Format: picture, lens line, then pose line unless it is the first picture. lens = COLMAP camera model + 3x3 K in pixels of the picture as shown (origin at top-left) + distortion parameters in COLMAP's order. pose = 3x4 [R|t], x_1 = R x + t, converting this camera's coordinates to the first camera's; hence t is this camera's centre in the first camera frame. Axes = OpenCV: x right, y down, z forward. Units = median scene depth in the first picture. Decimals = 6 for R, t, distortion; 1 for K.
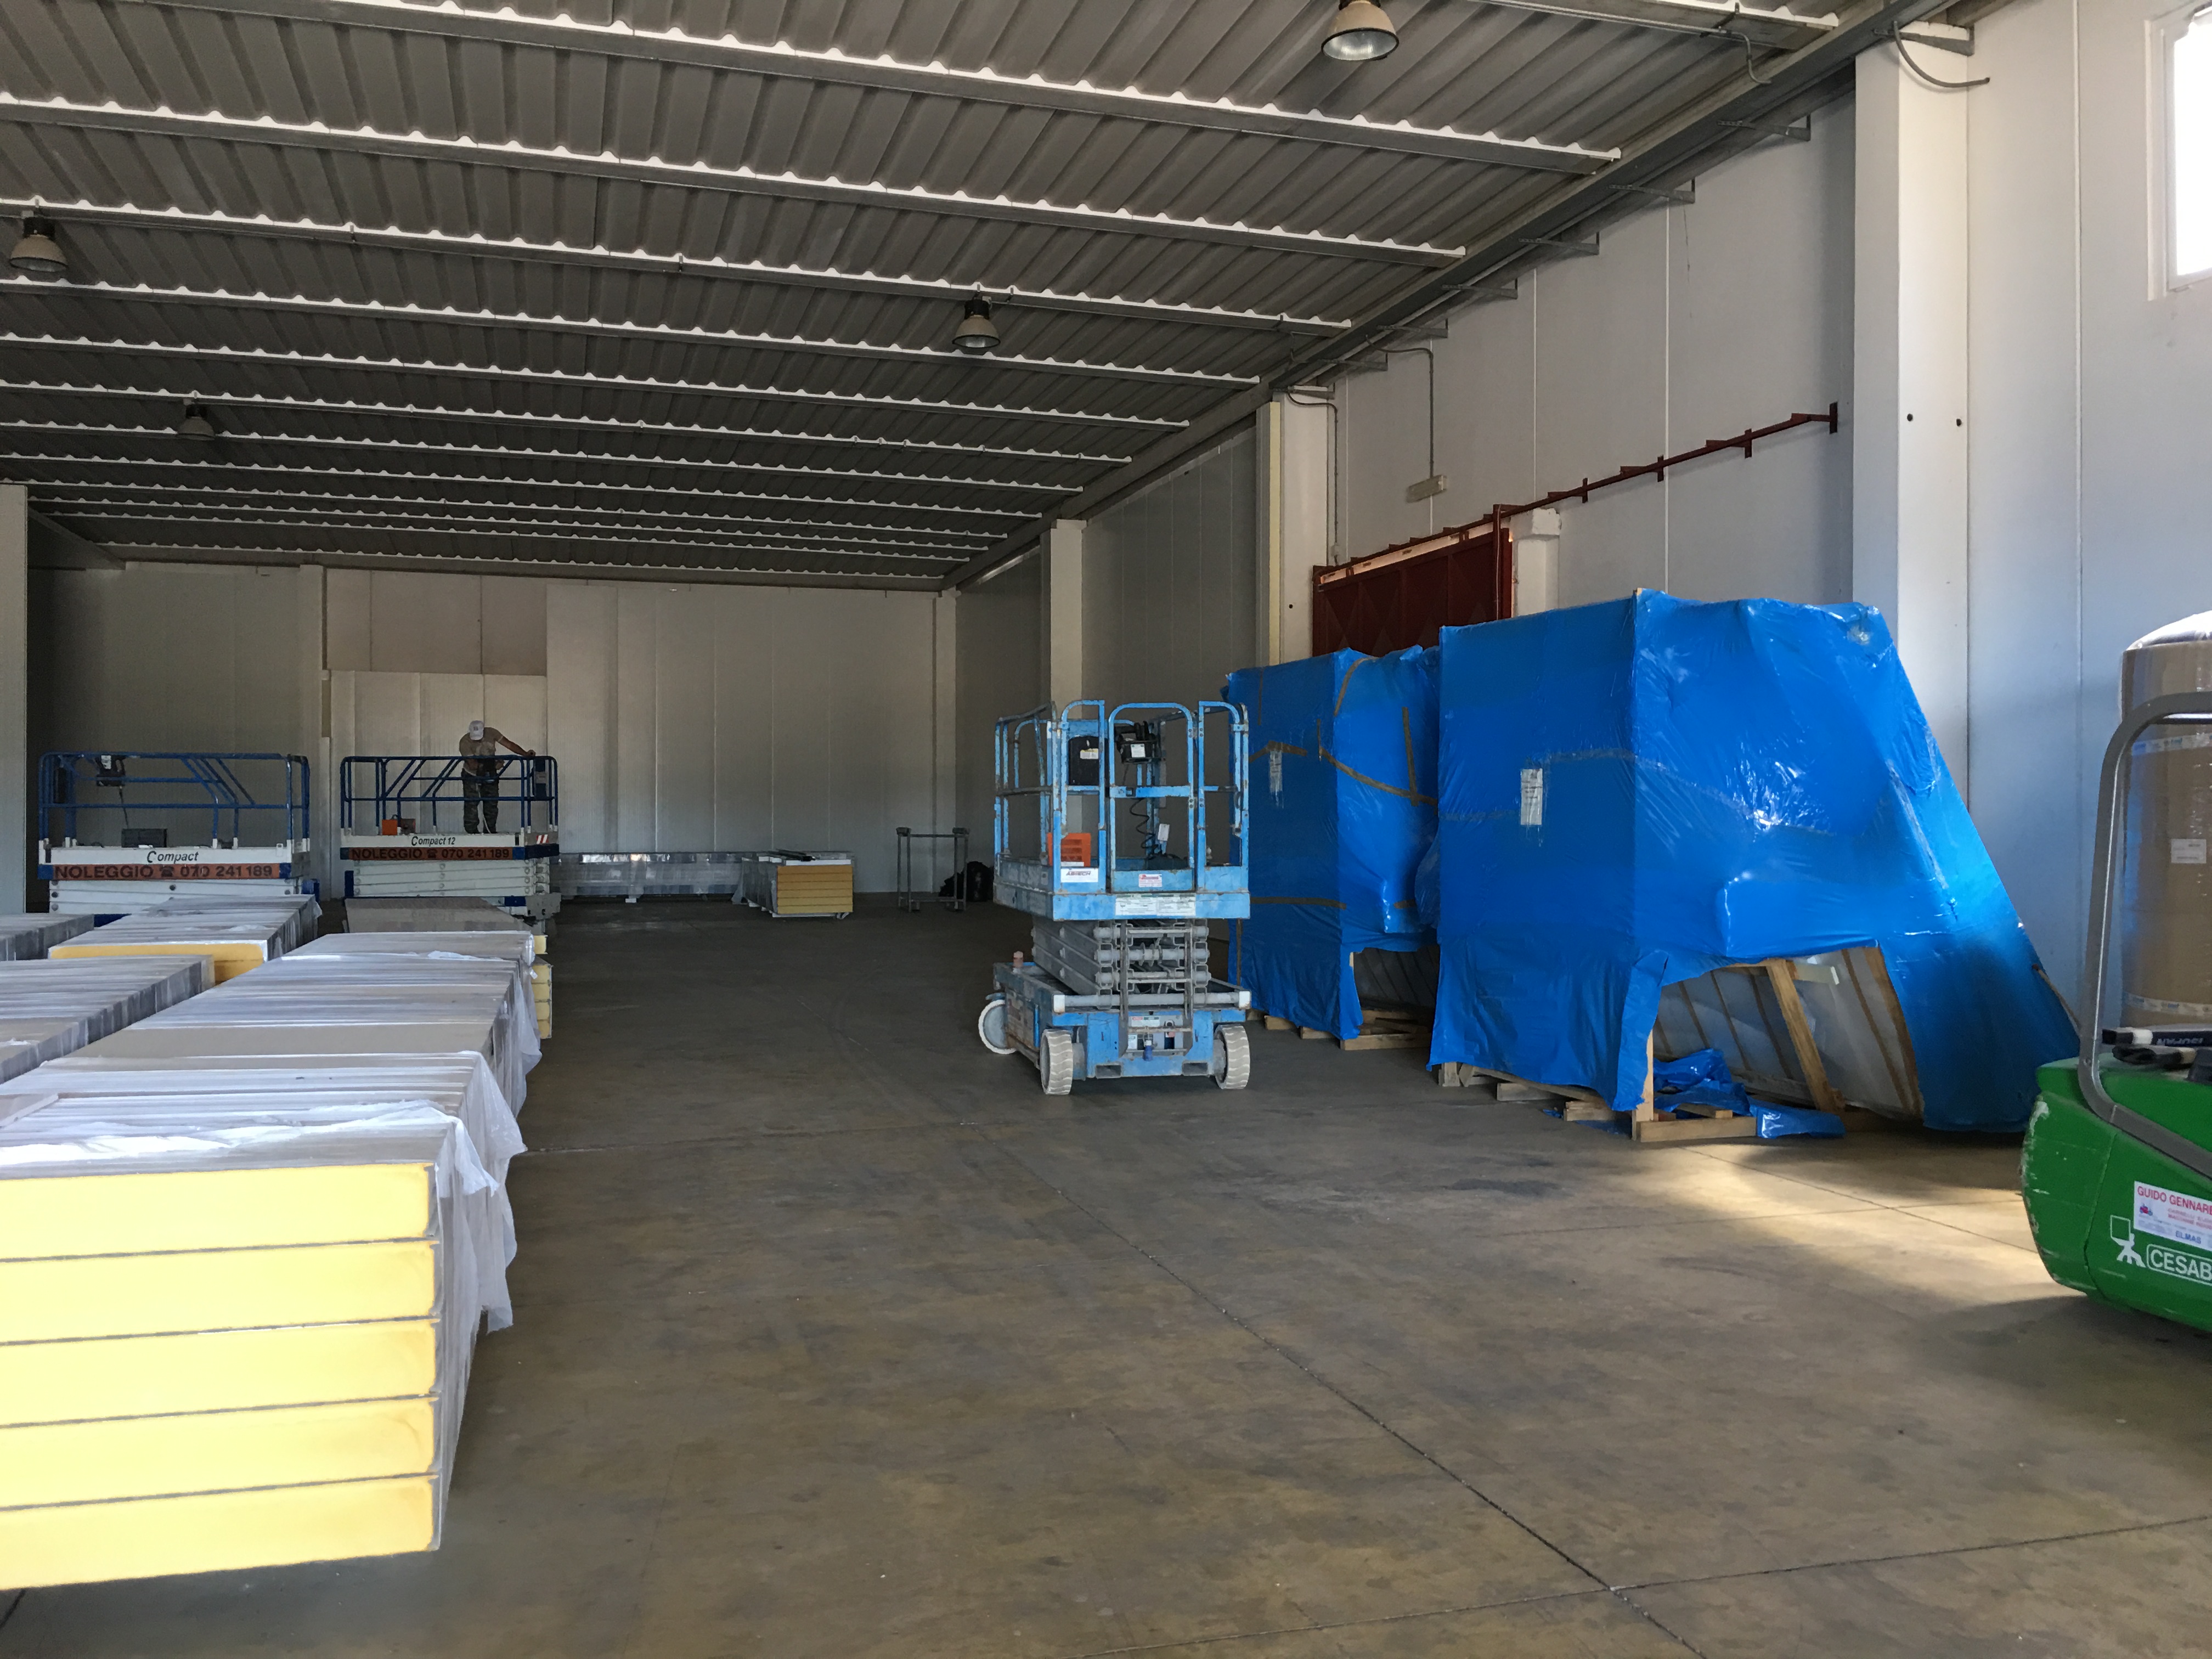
lens RADIAL K [[1889.9, 0, 1104.9], [0, 1889.9, 829.3], [0, 0, 1]] dist [0.049962, -0.038015]
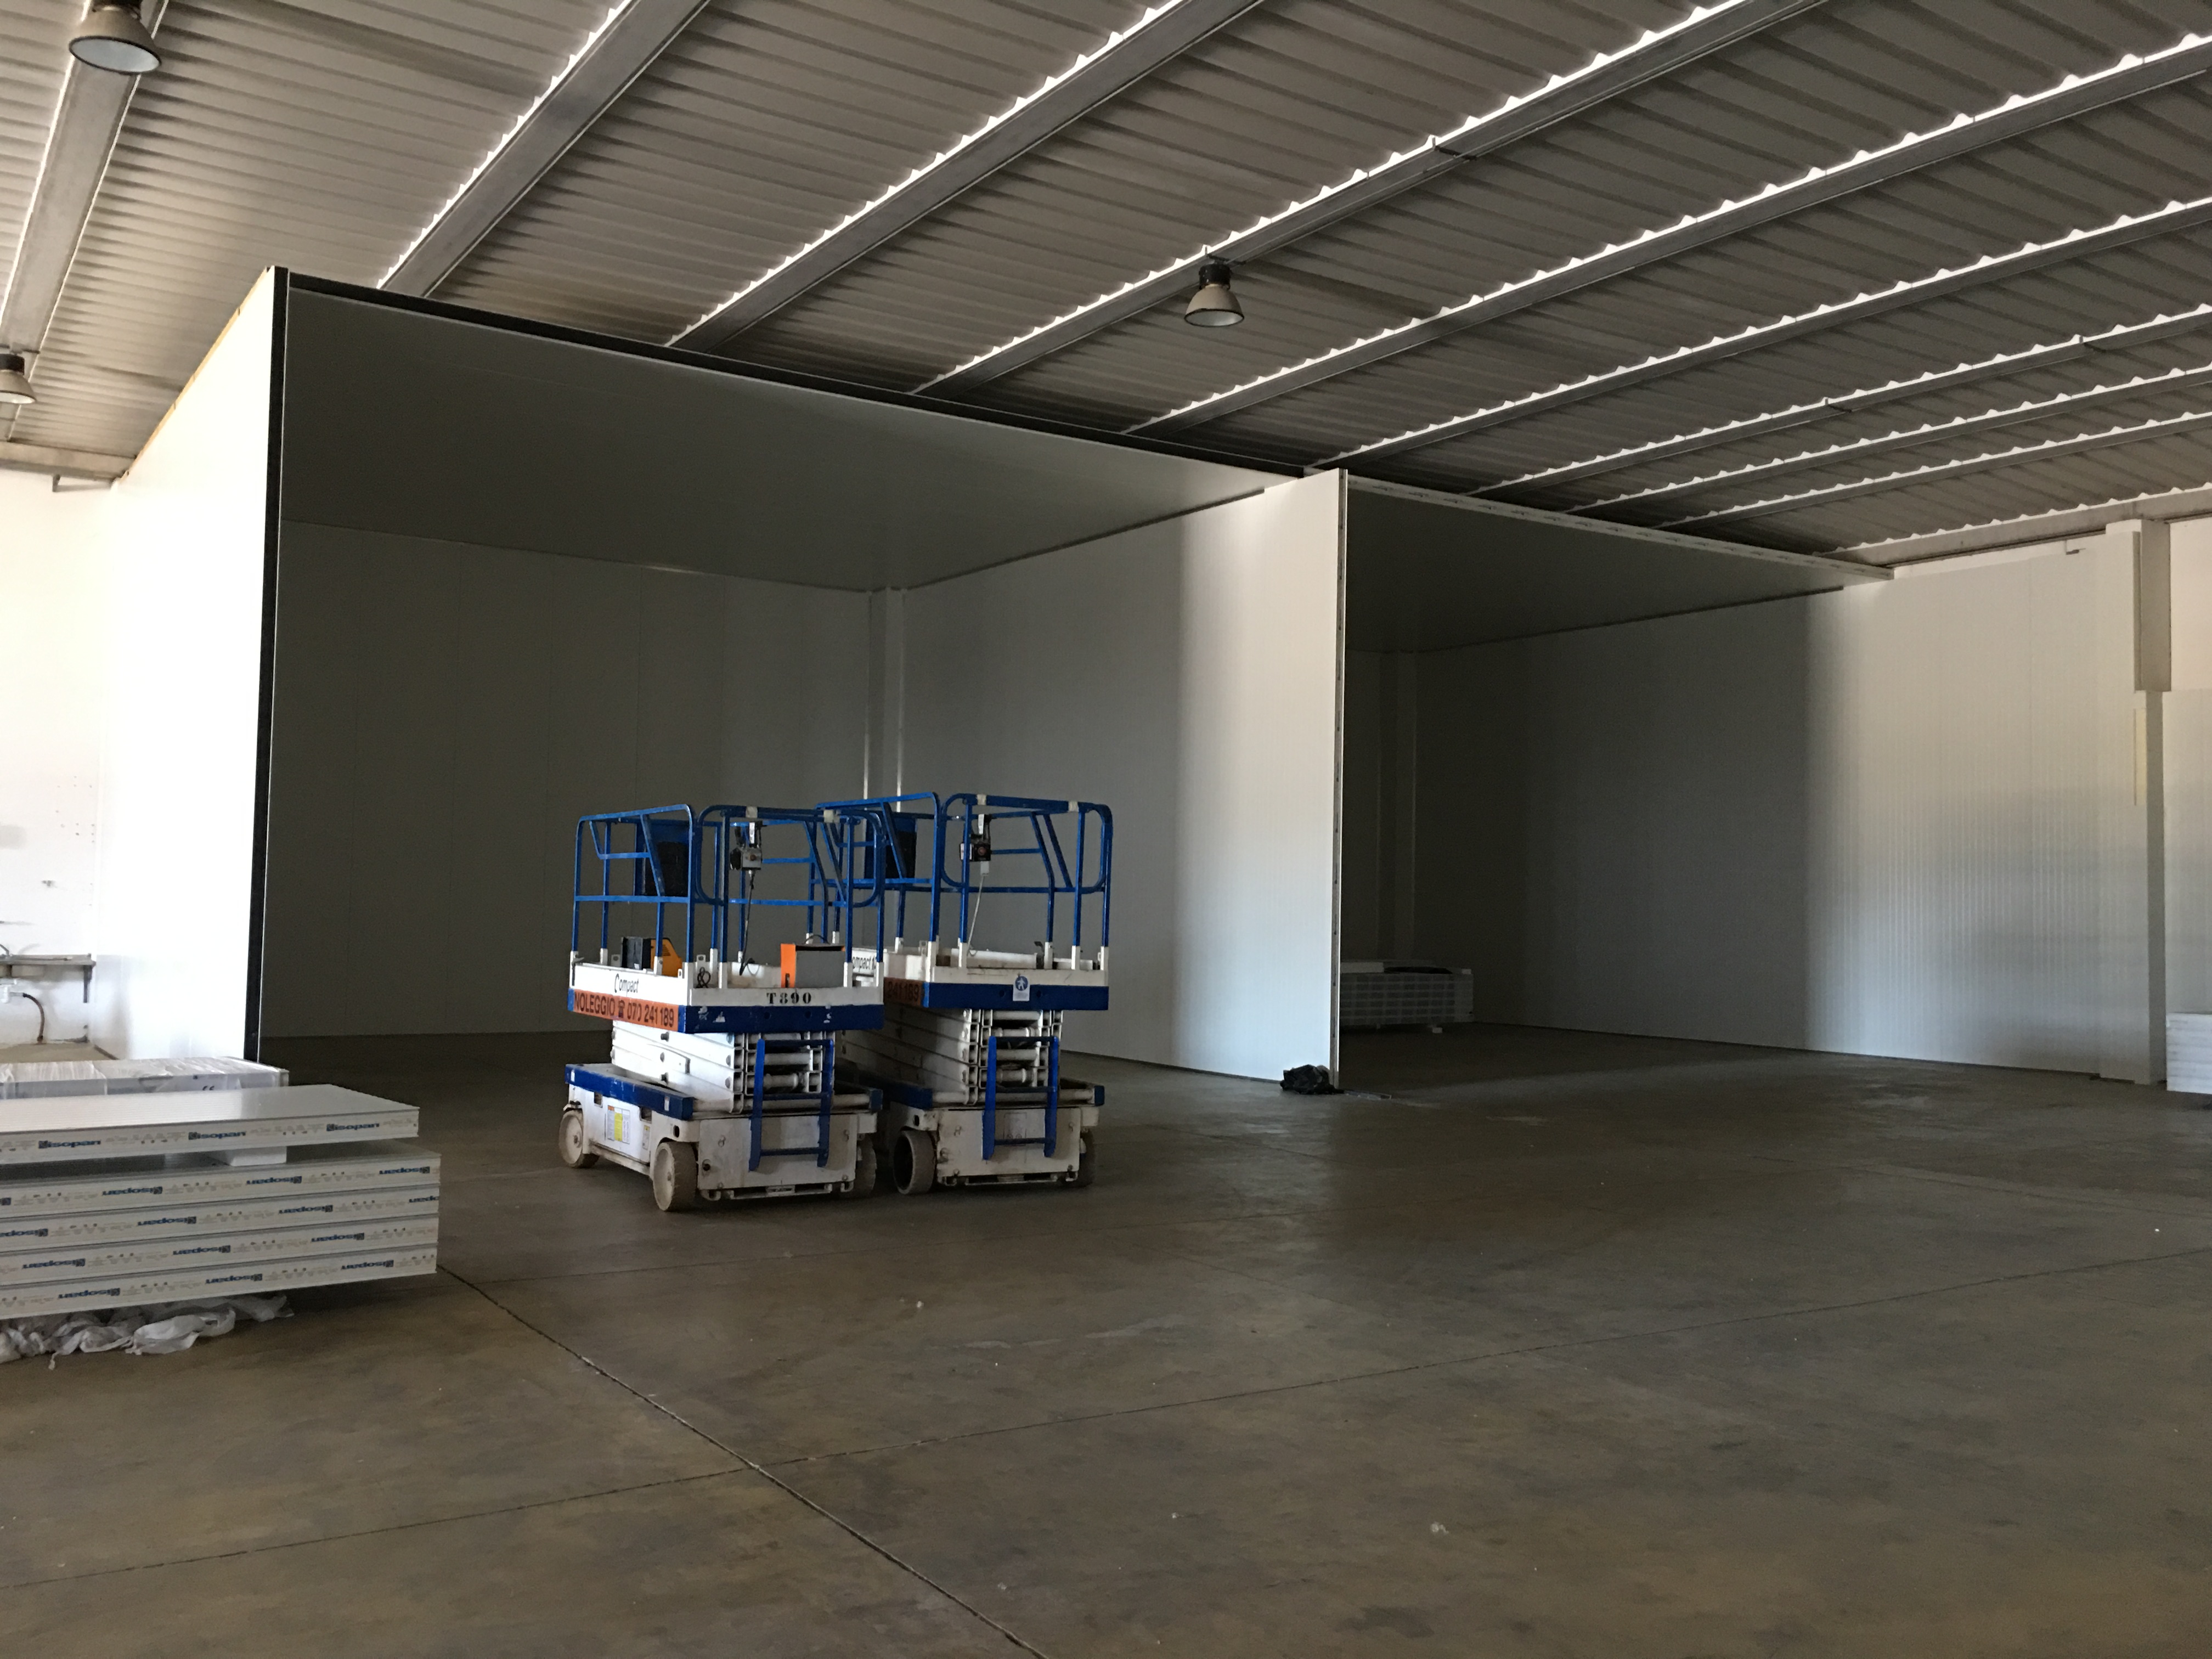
lens RADIAL K [[1889.9, 0, 1107.9], [0, 1889.9, 829.7], [0, 0, 1]] dist [0.049962, -0.038015]
pose [[0.289803, -0.042528, -0.956141, 0.122866], [-0.022728, 0.998425, -0.051297, -0.000912], [0.956816, 0.036597, 0.288380, 0.840018]]
